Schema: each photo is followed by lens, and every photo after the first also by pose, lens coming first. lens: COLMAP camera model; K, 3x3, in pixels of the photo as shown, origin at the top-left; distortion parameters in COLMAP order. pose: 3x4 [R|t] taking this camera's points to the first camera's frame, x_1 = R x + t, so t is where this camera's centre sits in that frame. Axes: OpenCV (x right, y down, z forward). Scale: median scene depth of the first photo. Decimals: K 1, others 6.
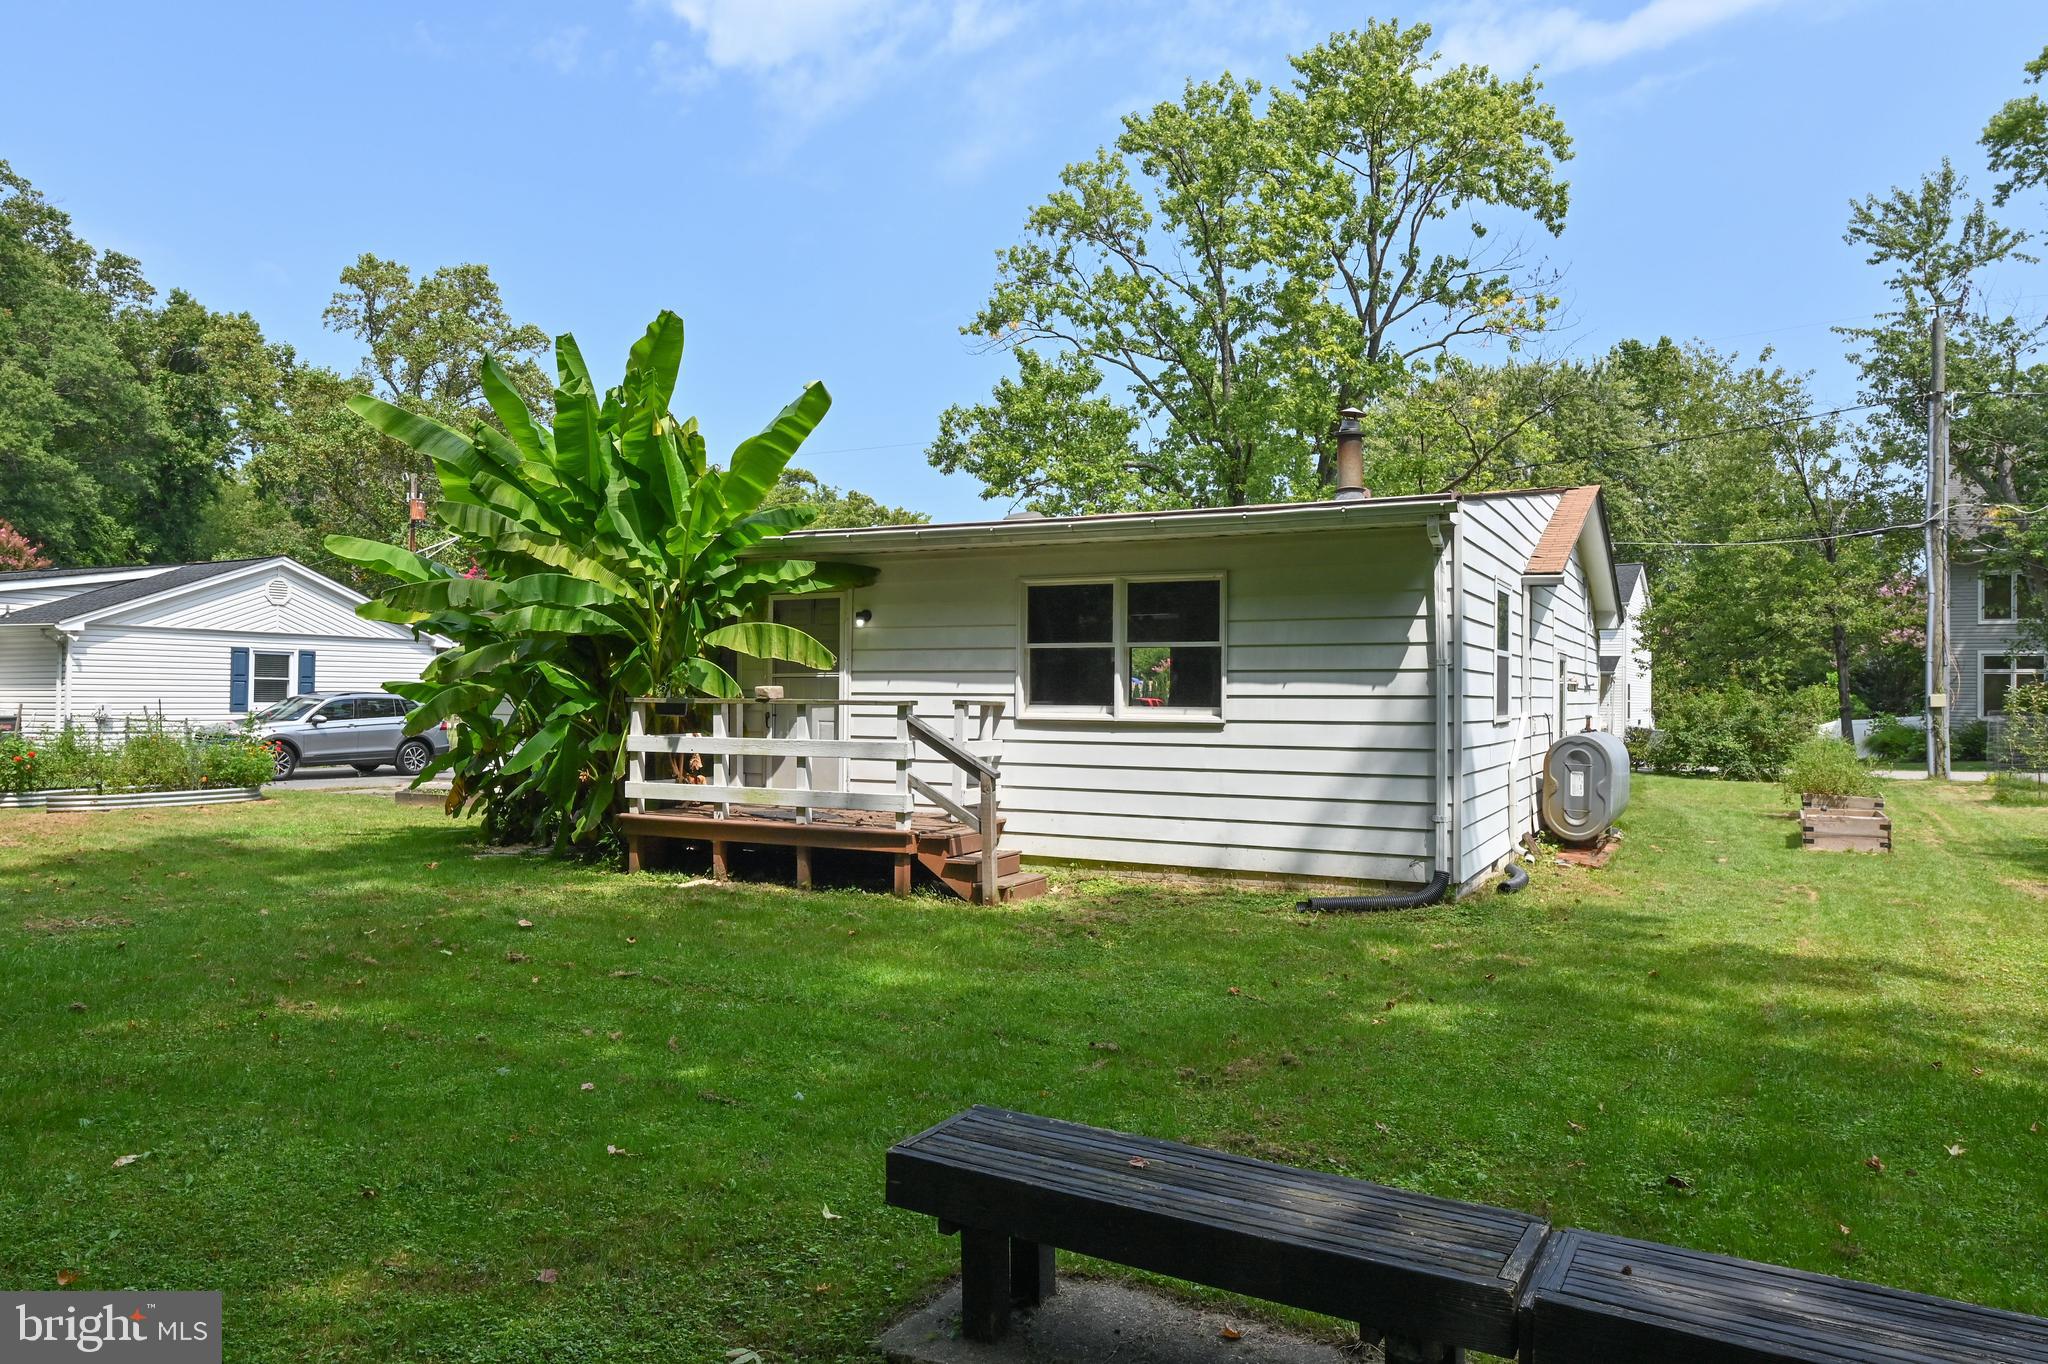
lens RADIAL K [[1359.4, 0, 1012.0], [0, 1359.4, 676.9], [0, 0, 1]] dist [0.004213, -0.011359]
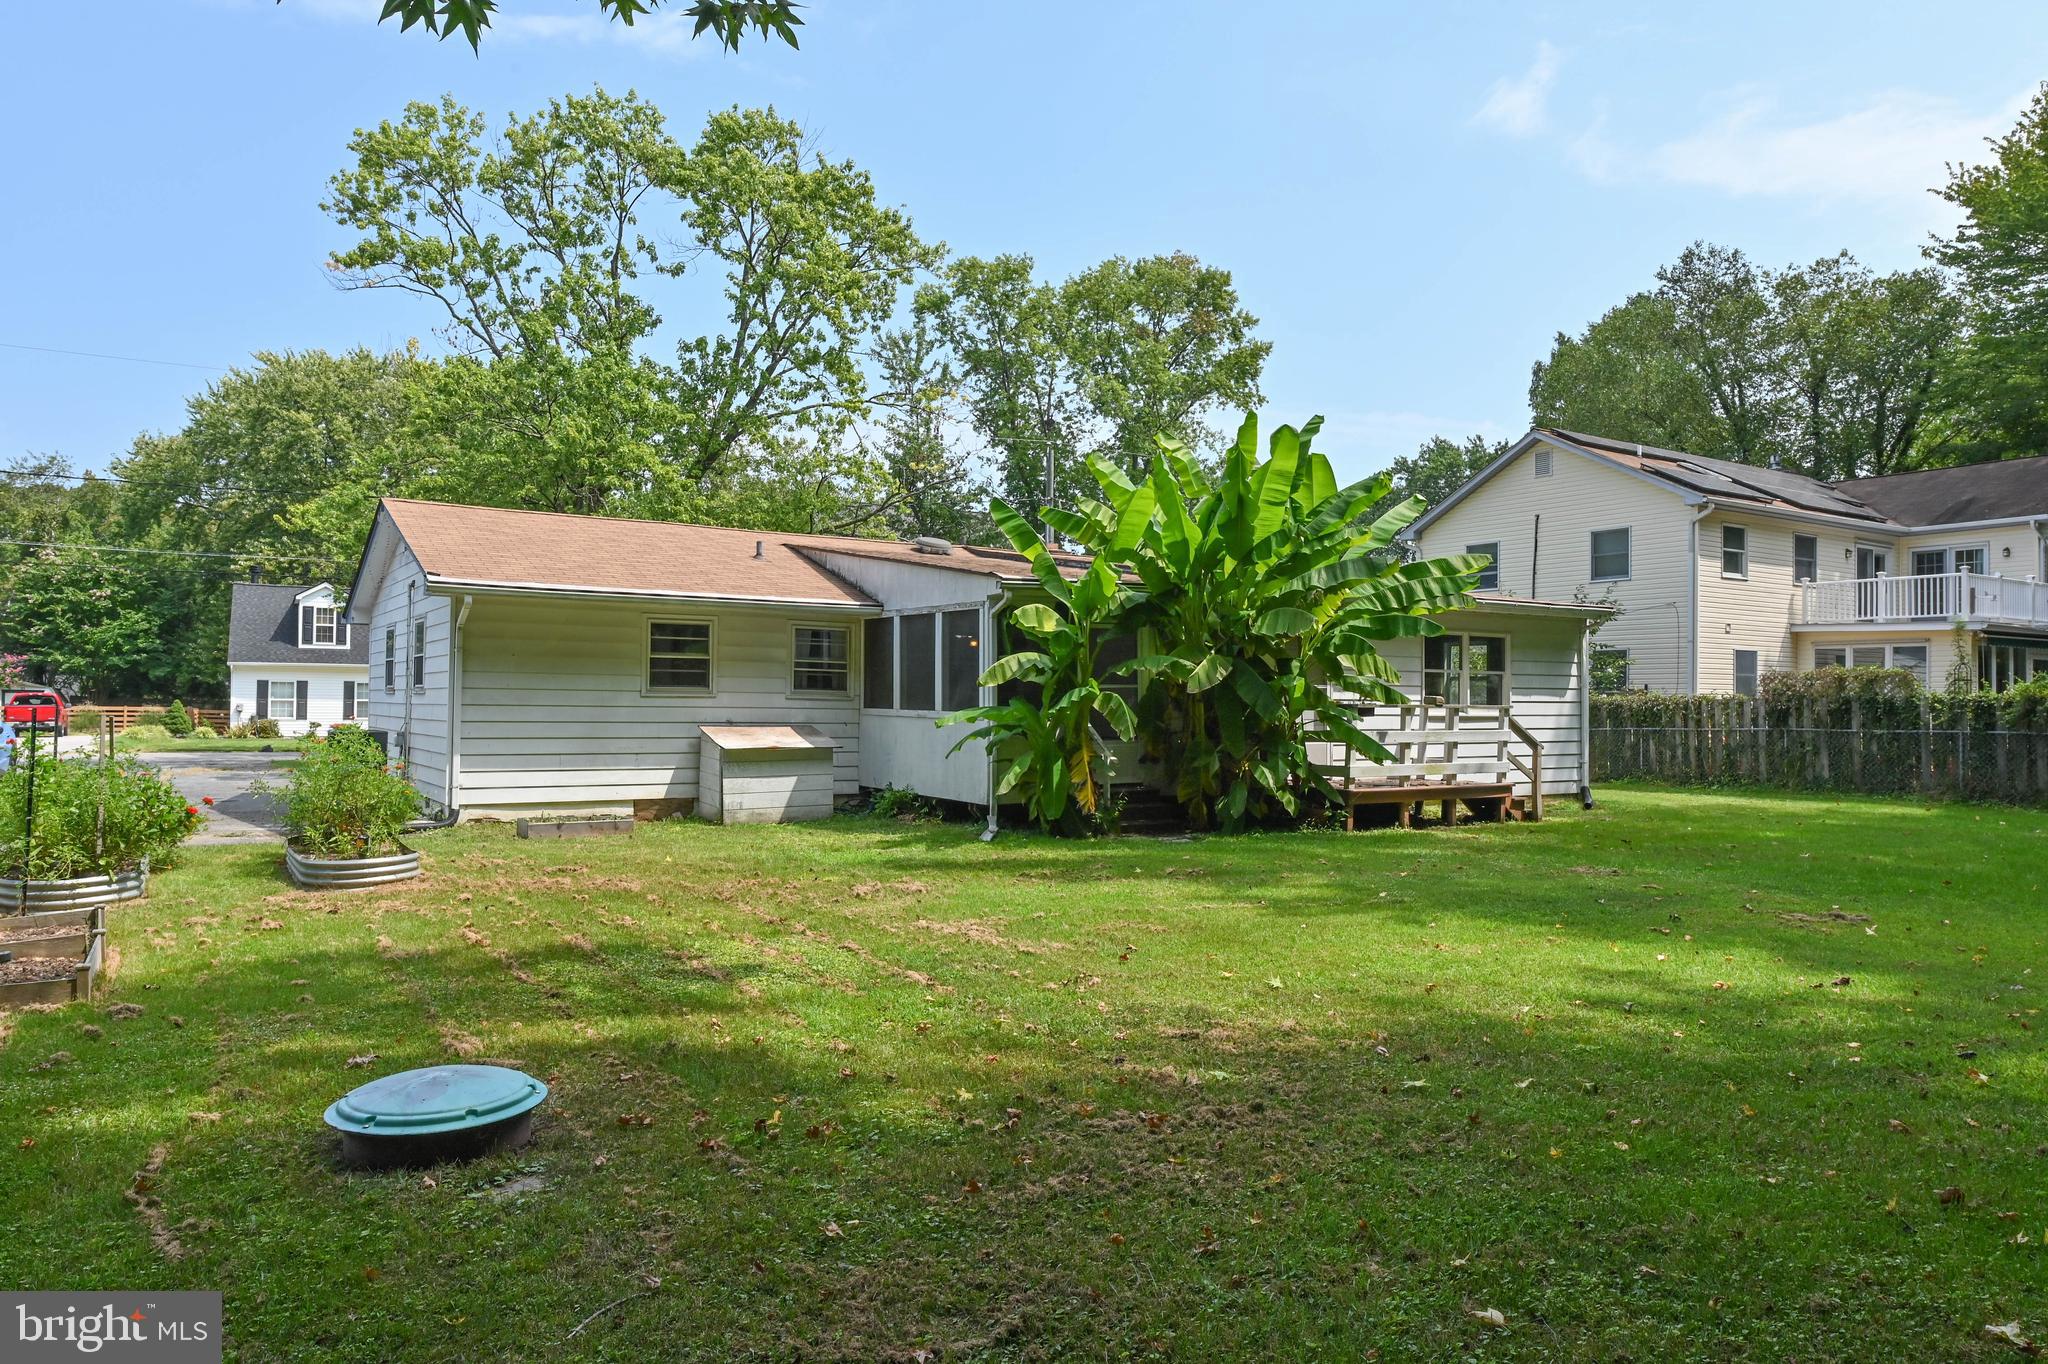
lens RADIAL K [[1359.4, 0, 1023.3], [0, 1359.4, 687.6], [0, 0, 1]] dist [0.004213, -0.011359]
pose [[0.494558, 0.004034, 0.869135, -1.689730], [-0.017630, 0.999830, 0.005391, -0.003129], [-0.868966, -0.017989, 0.494545, 0.636170]]
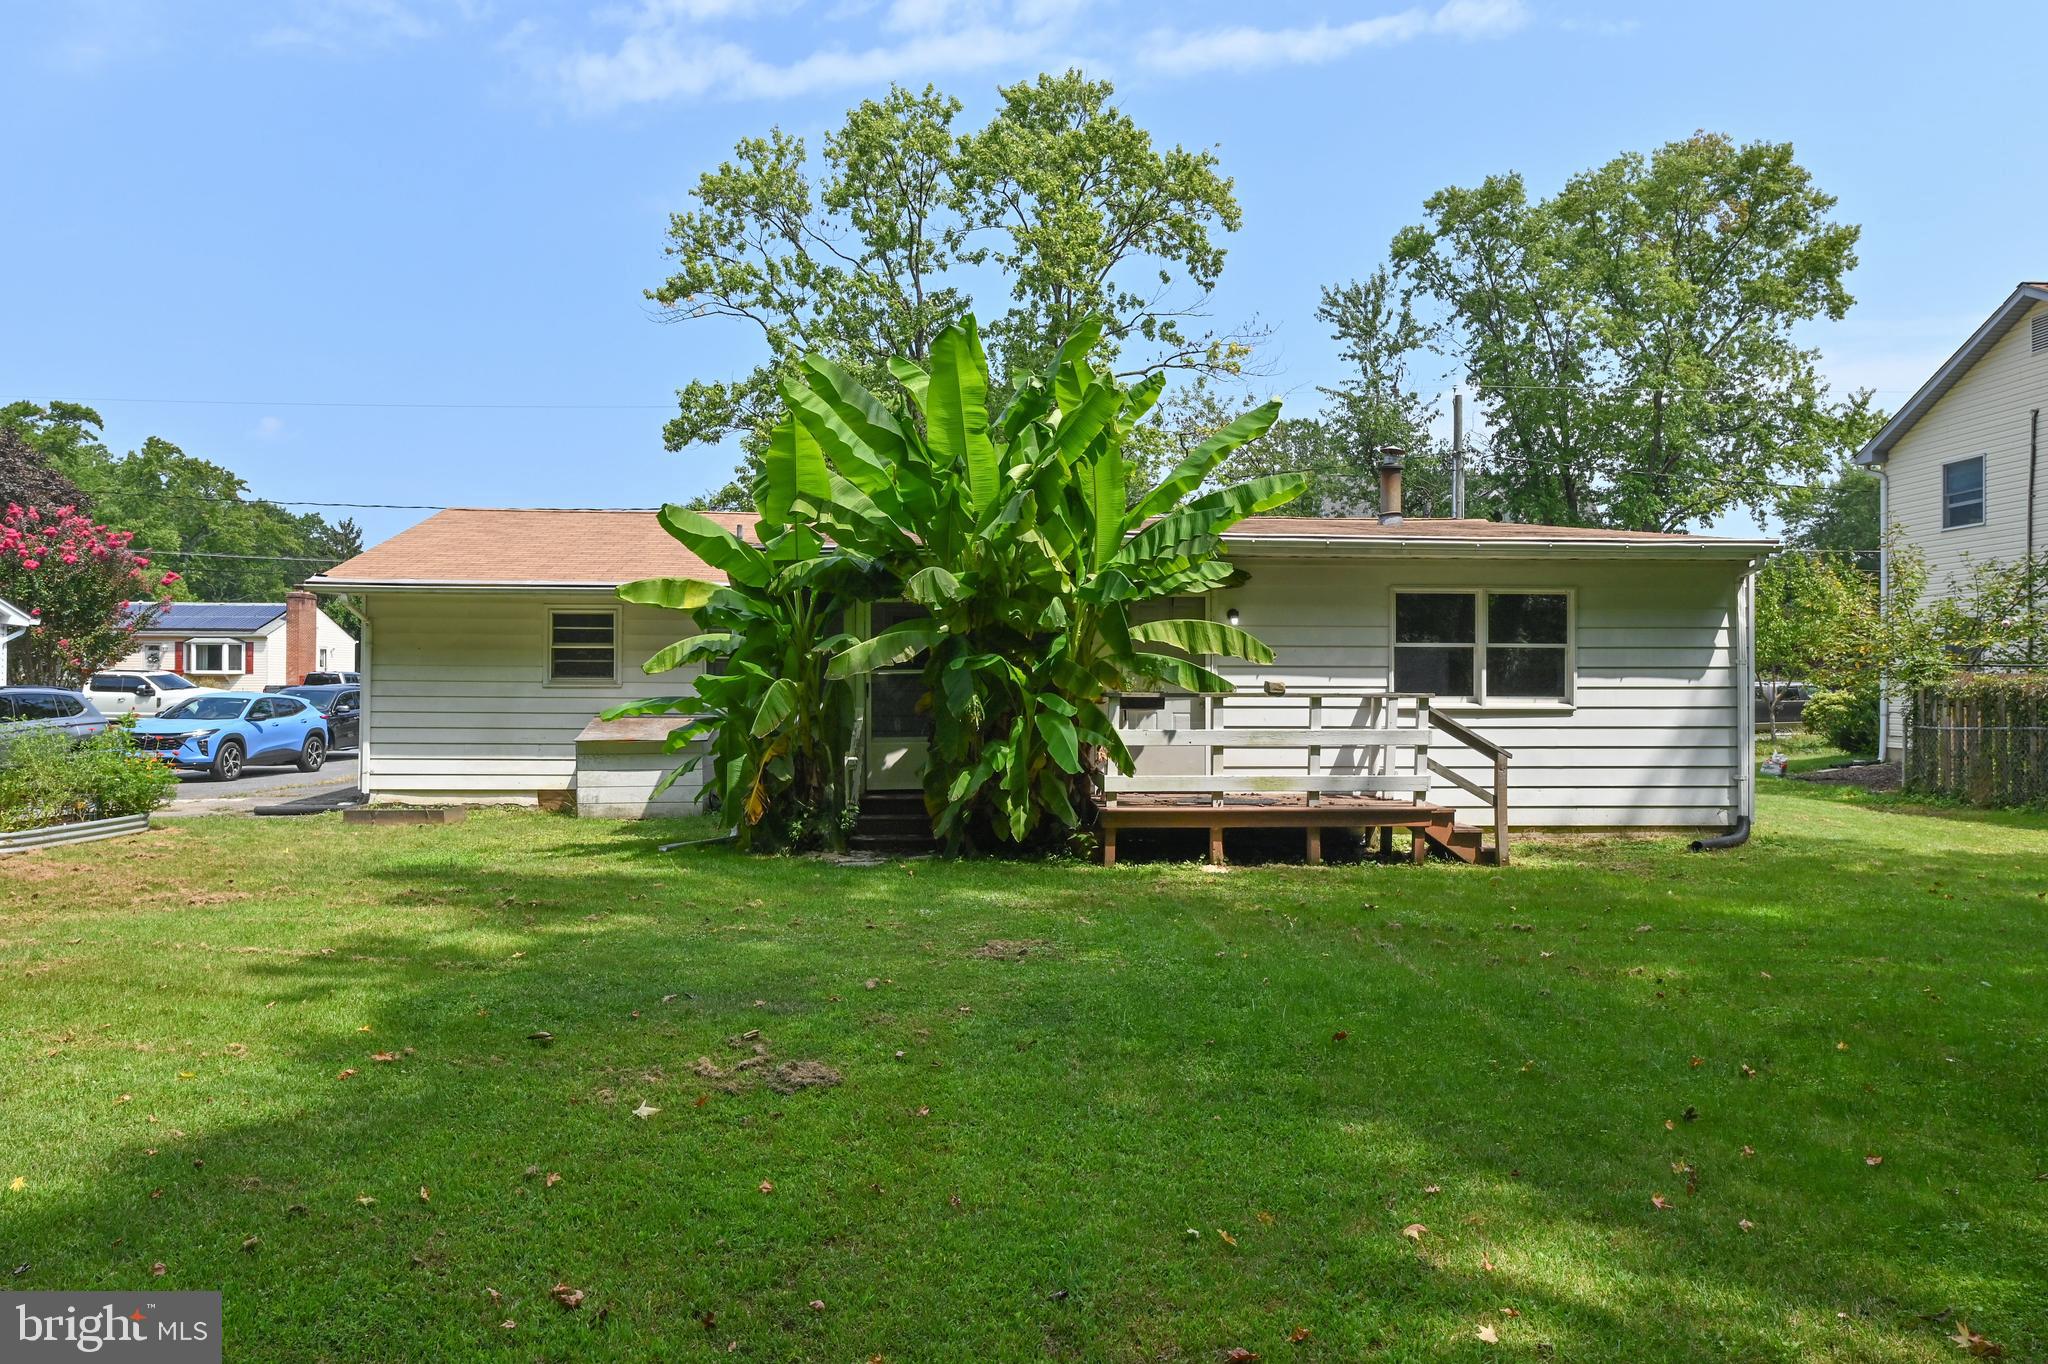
lens RADIAL K [[1359.4, 0, 1021.7], [0, 1359.4, 685.0], [0, 0, 1]] dist [0.004213, -0.011359]
pose [[0.863607, -0.005034, 0.504141, -0.875741], [-0.003557, 0.999864, 0.016078, -0.006423], [-0.504154, -0.015679, 0.863472, 0.169060]]
